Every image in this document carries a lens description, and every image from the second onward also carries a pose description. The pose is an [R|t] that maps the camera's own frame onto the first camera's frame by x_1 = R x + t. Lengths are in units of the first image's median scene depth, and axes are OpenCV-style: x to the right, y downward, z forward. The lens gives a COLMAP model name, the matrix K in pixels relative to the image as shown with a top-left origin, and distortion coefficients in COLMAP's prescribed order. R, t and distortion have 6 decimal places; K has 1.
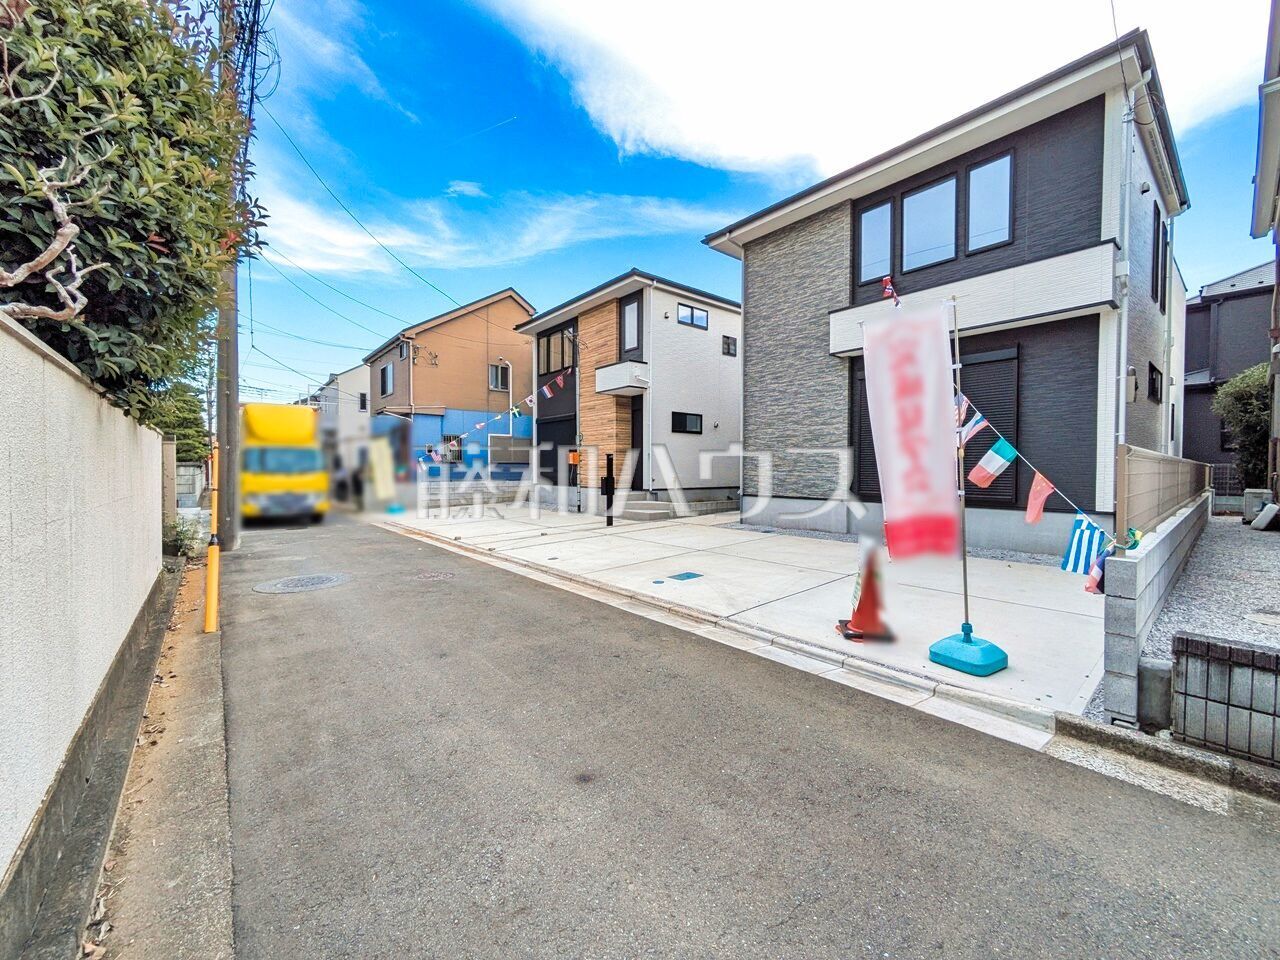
lens RADIAL K [[507.5, 0, 645.3], [0, 507.5, 479.2], [0, 0, 1]] dist [0.000555, 0.000322]
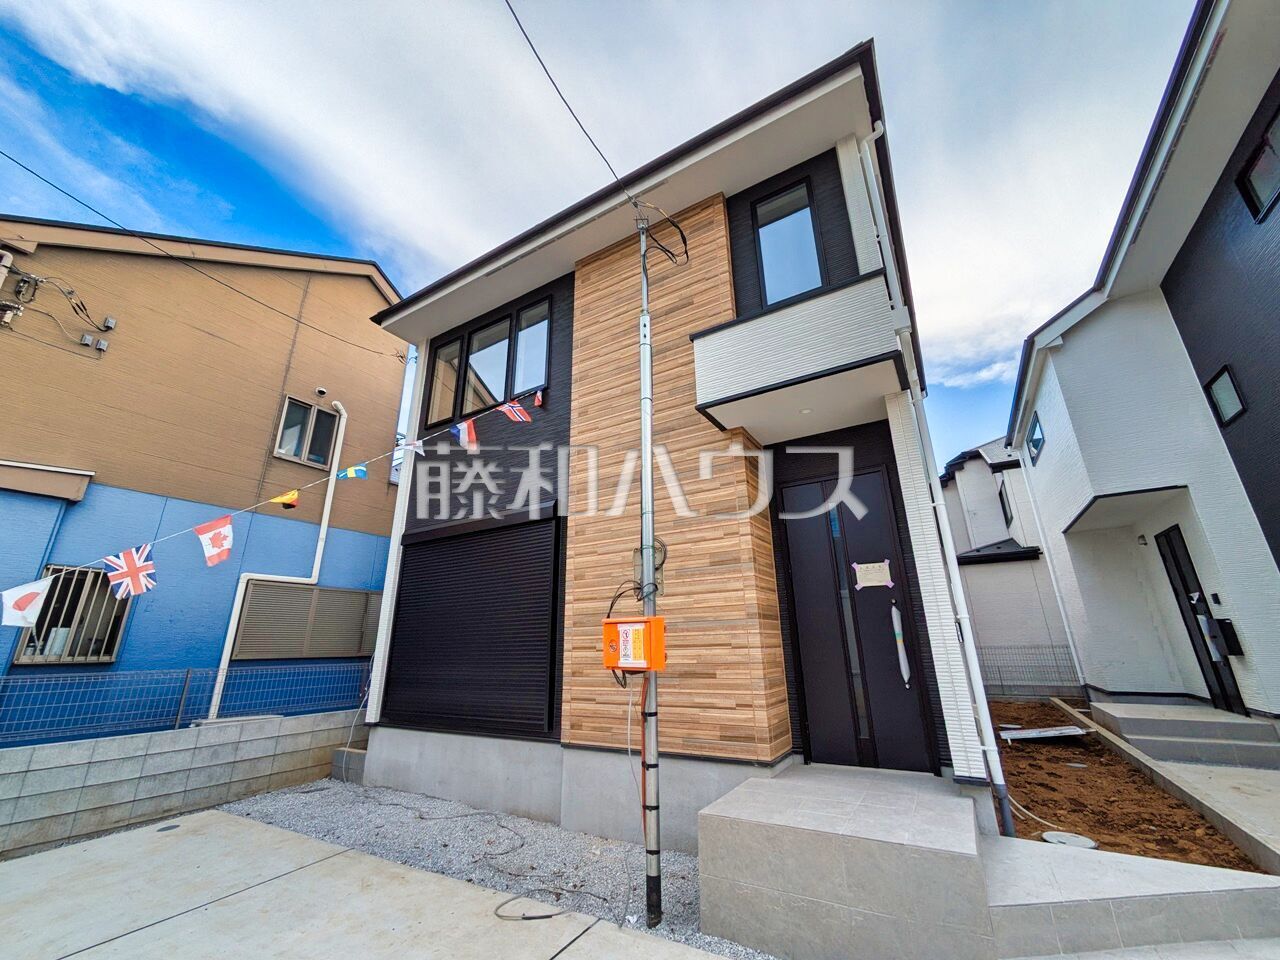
lens RADIAL K [[508.3, 0, 644.4], [0, 508.3, 478.6], [0, 0, 1]] dist [-0.000917, 0.001373]
pose [[0.944556, 0.085162, 0.317113, -0.314198], [0.027351, 0.942017, -0.334449, -0.049227], [-0.327208, 0.324579, 0.887459, 1.107378]]
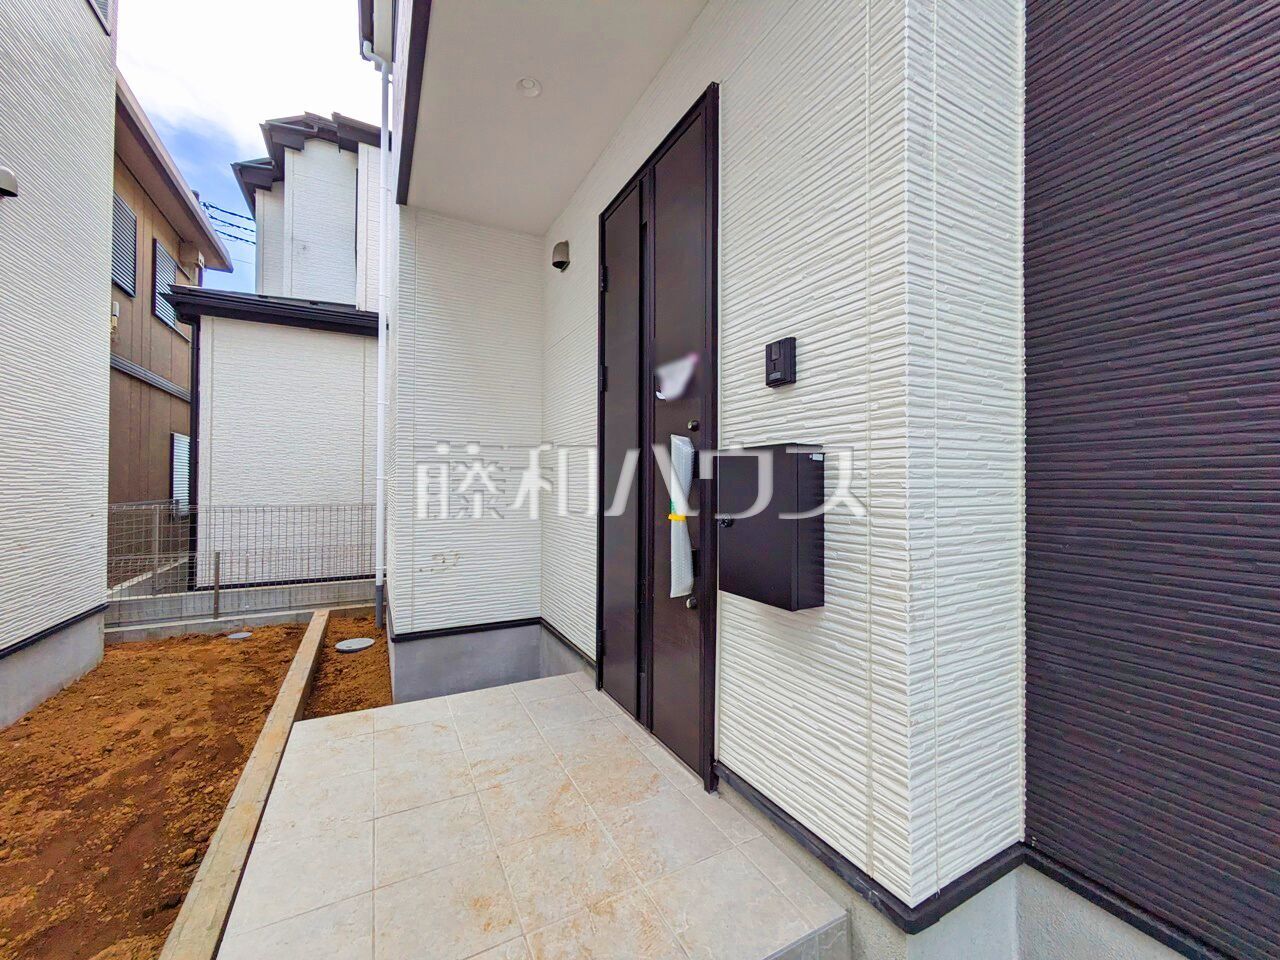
lens RADIAL K [[507.5, 0, 645.3], [0, 507.5, 479.2], [0, 0, 1]] dist [0.000555, 0.000322]
pose [[0.201018, 0.010417, 0.979532, 0.429179], [0.016031, 0.999775, -0.013922, -0.067490], [-0.979456, 0.018502, 0.200805, 1.499690]]
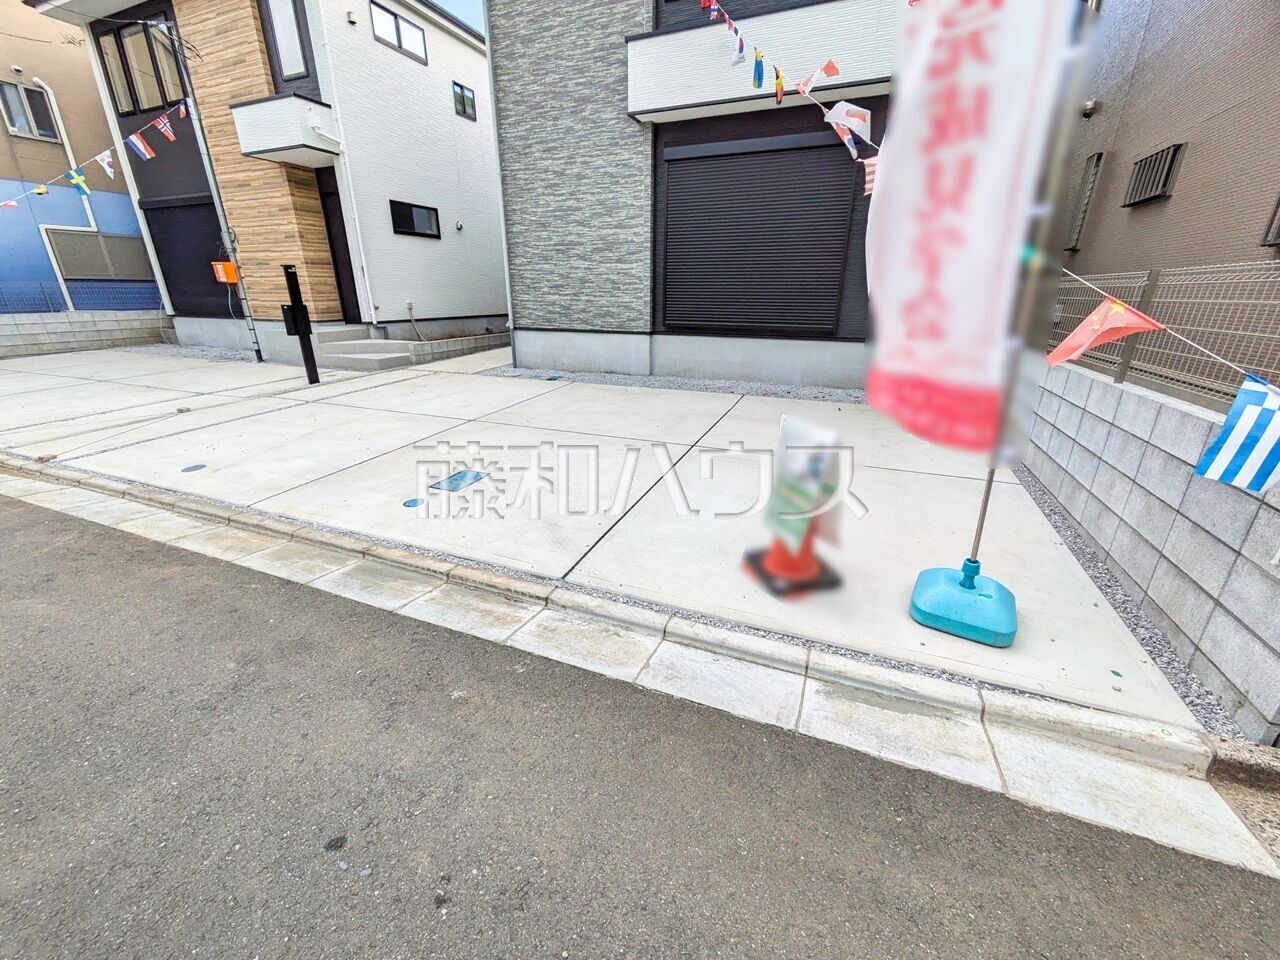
lens RADIAL K [[508.3, 0, 644.4], [0, 508.3, 478.6], [0, 0, 1]] dist [-0.000917, 0.001373]
pose [[0.889447, -0.157075, 0.429199, 0.009364], [0.007517, 0.943987, 0.329896, -0.006417], [-0.456977, -0.290199, 0.840807, 0.248789]]
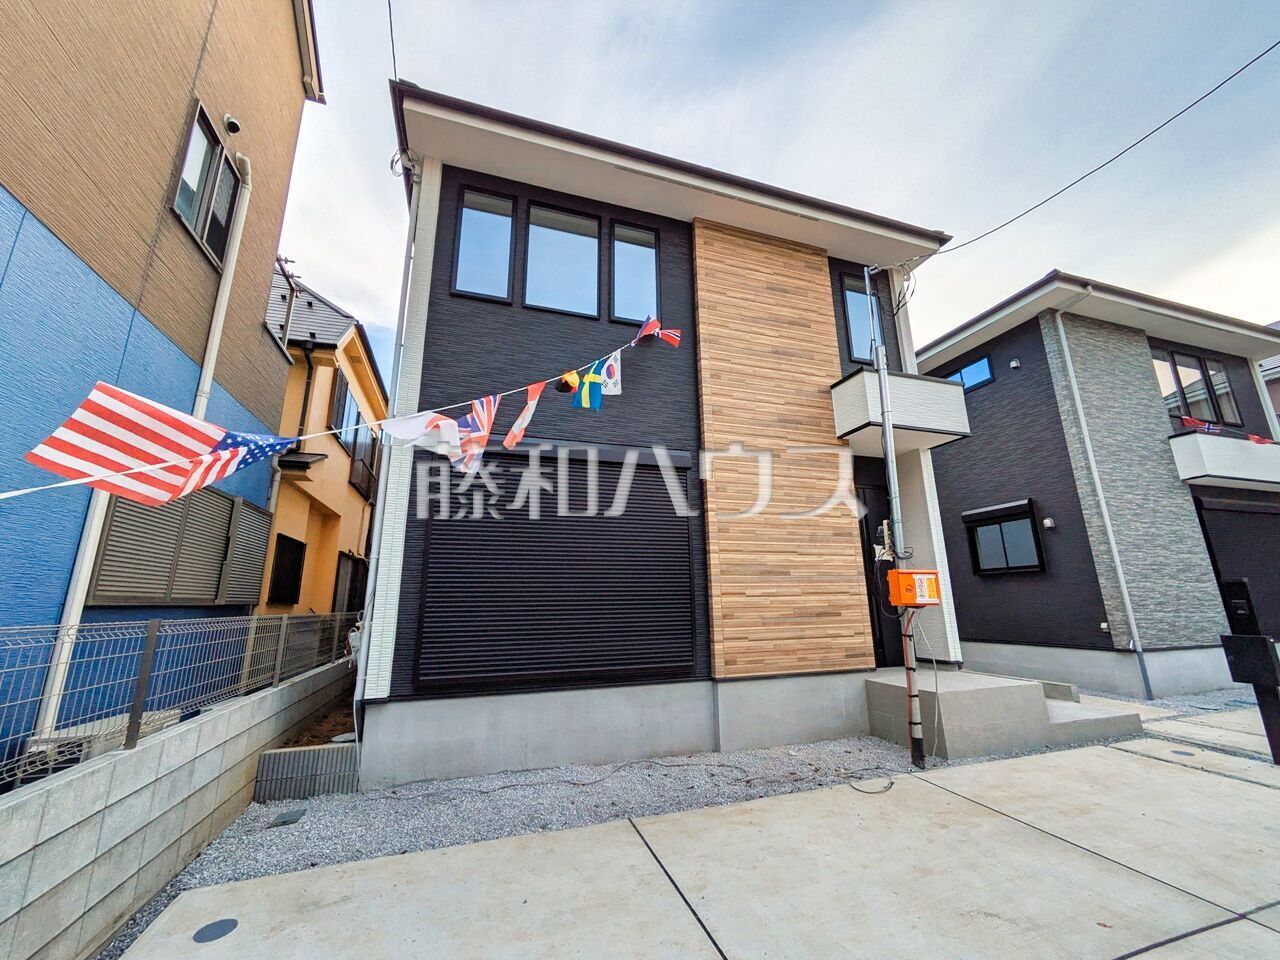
lens RADIAL K [[508.5, 0, 644.5], [0, 508.5, 479.4], [0, 0, 1]] dist [-0.002646, 0.004413]
pose [[0.362192, 0.216928, 0.906509, -0.753741], [0.035602, 0.968612, -0.246014, -0.049039], [-0.931423, 0.121377, 0.343101, 1.502215]]
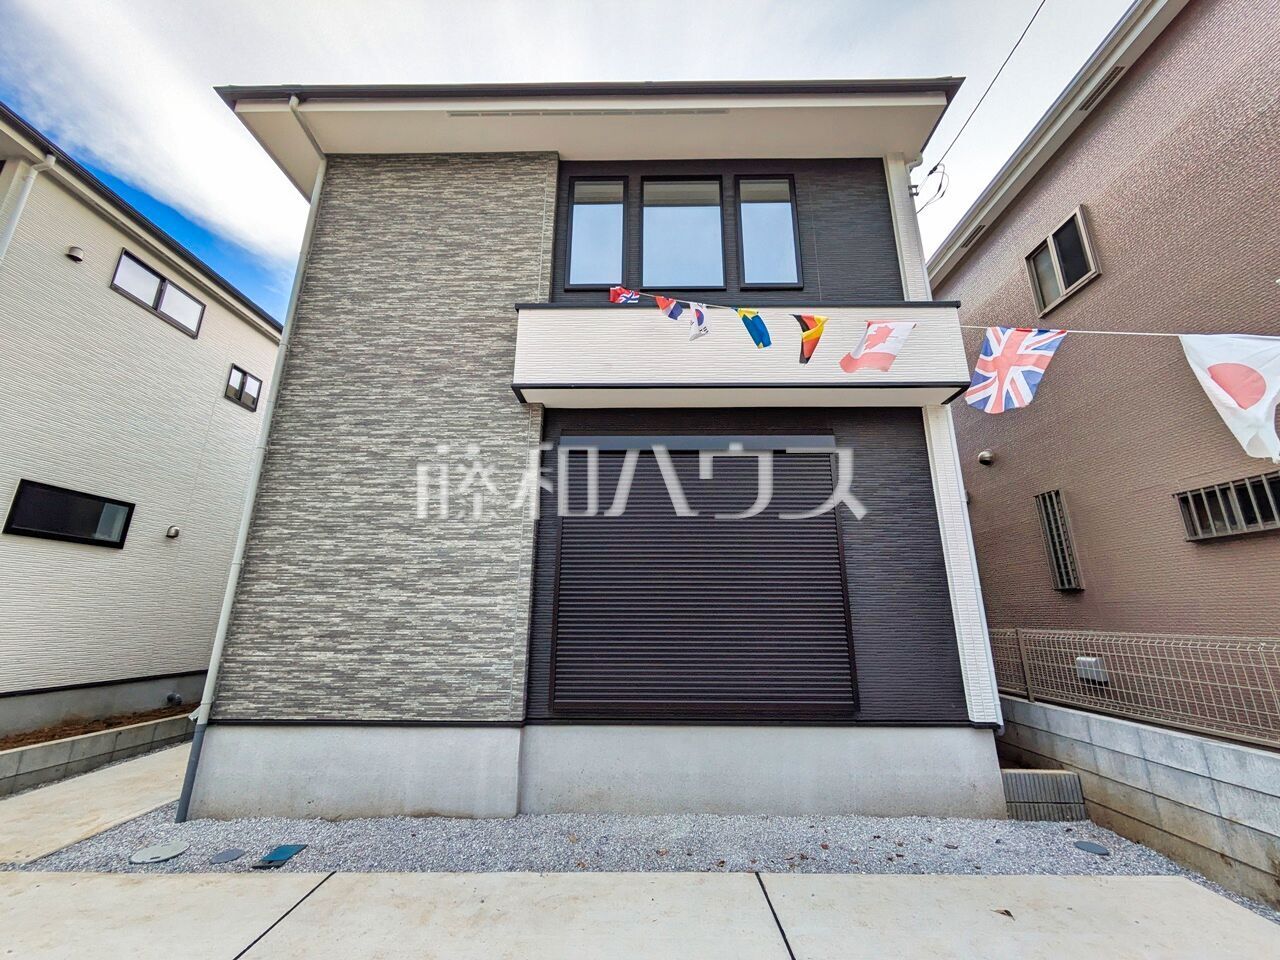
lens RADIAL K [[507.7, 0, 643.7], [0, 507.7, 477.0], [0, 0, 1]] dist [-0.001565, 0.000917]
pose [[0.652431, 0.202581, 0.730271, 0.112394], [0.013223, 0.960421, -0.278239, -0.033840], [-0.757733, 0.191188, 0.623929, 0.592044]]
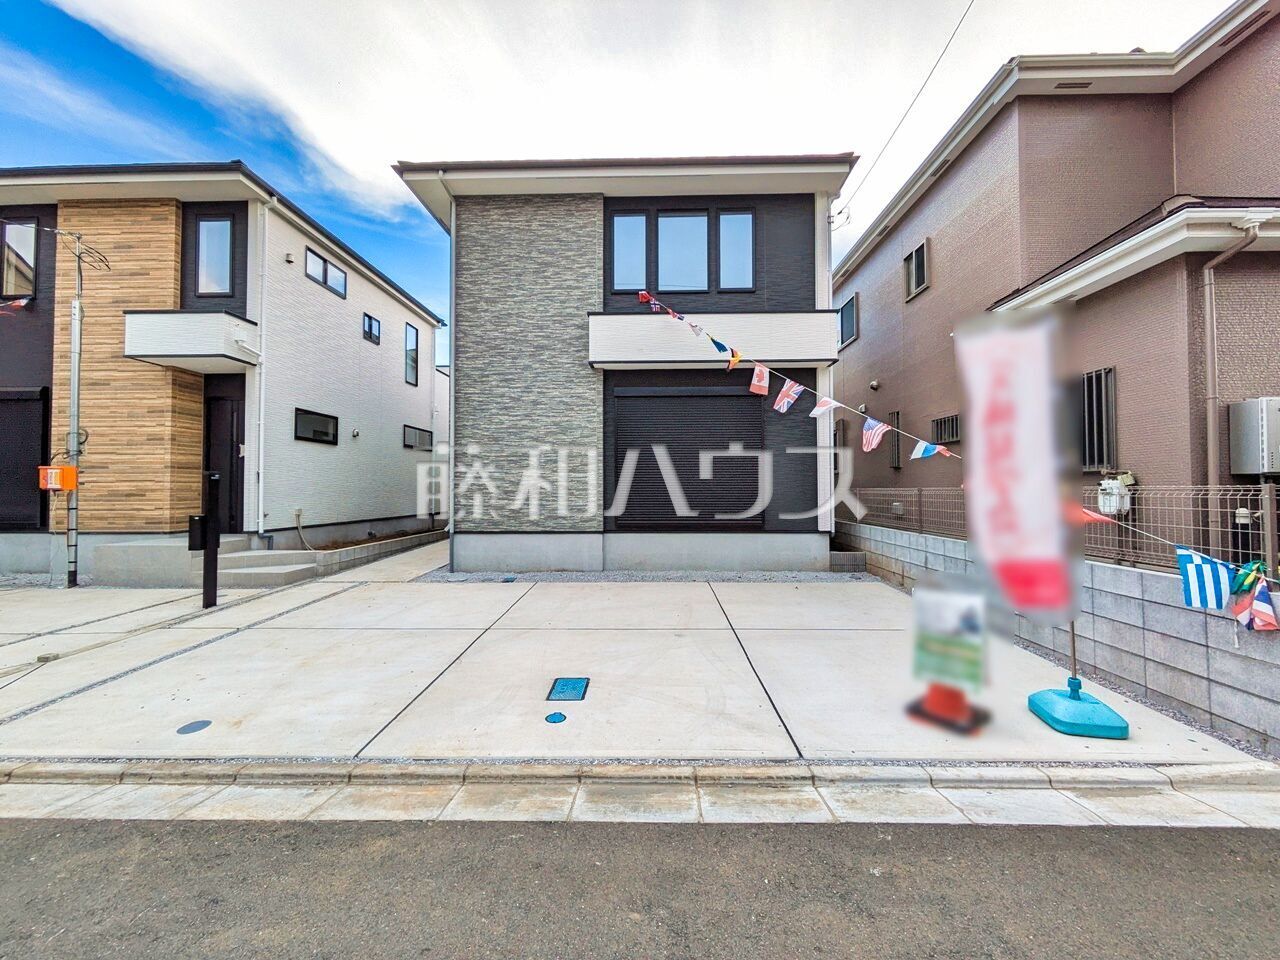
lens RADIAL K [[508.3, 0, 644.4], [0, 508.3, 478.6], [0, 0, 1]] dist [-0.000917, 0.001373]
pose [[0.662246, 0.013728, 0.749160, -0.195961], [0.018413, 0.999232, -0.034587, -0.018197], [-0.749060, 0.036699, 0.661485, 0.346692]]
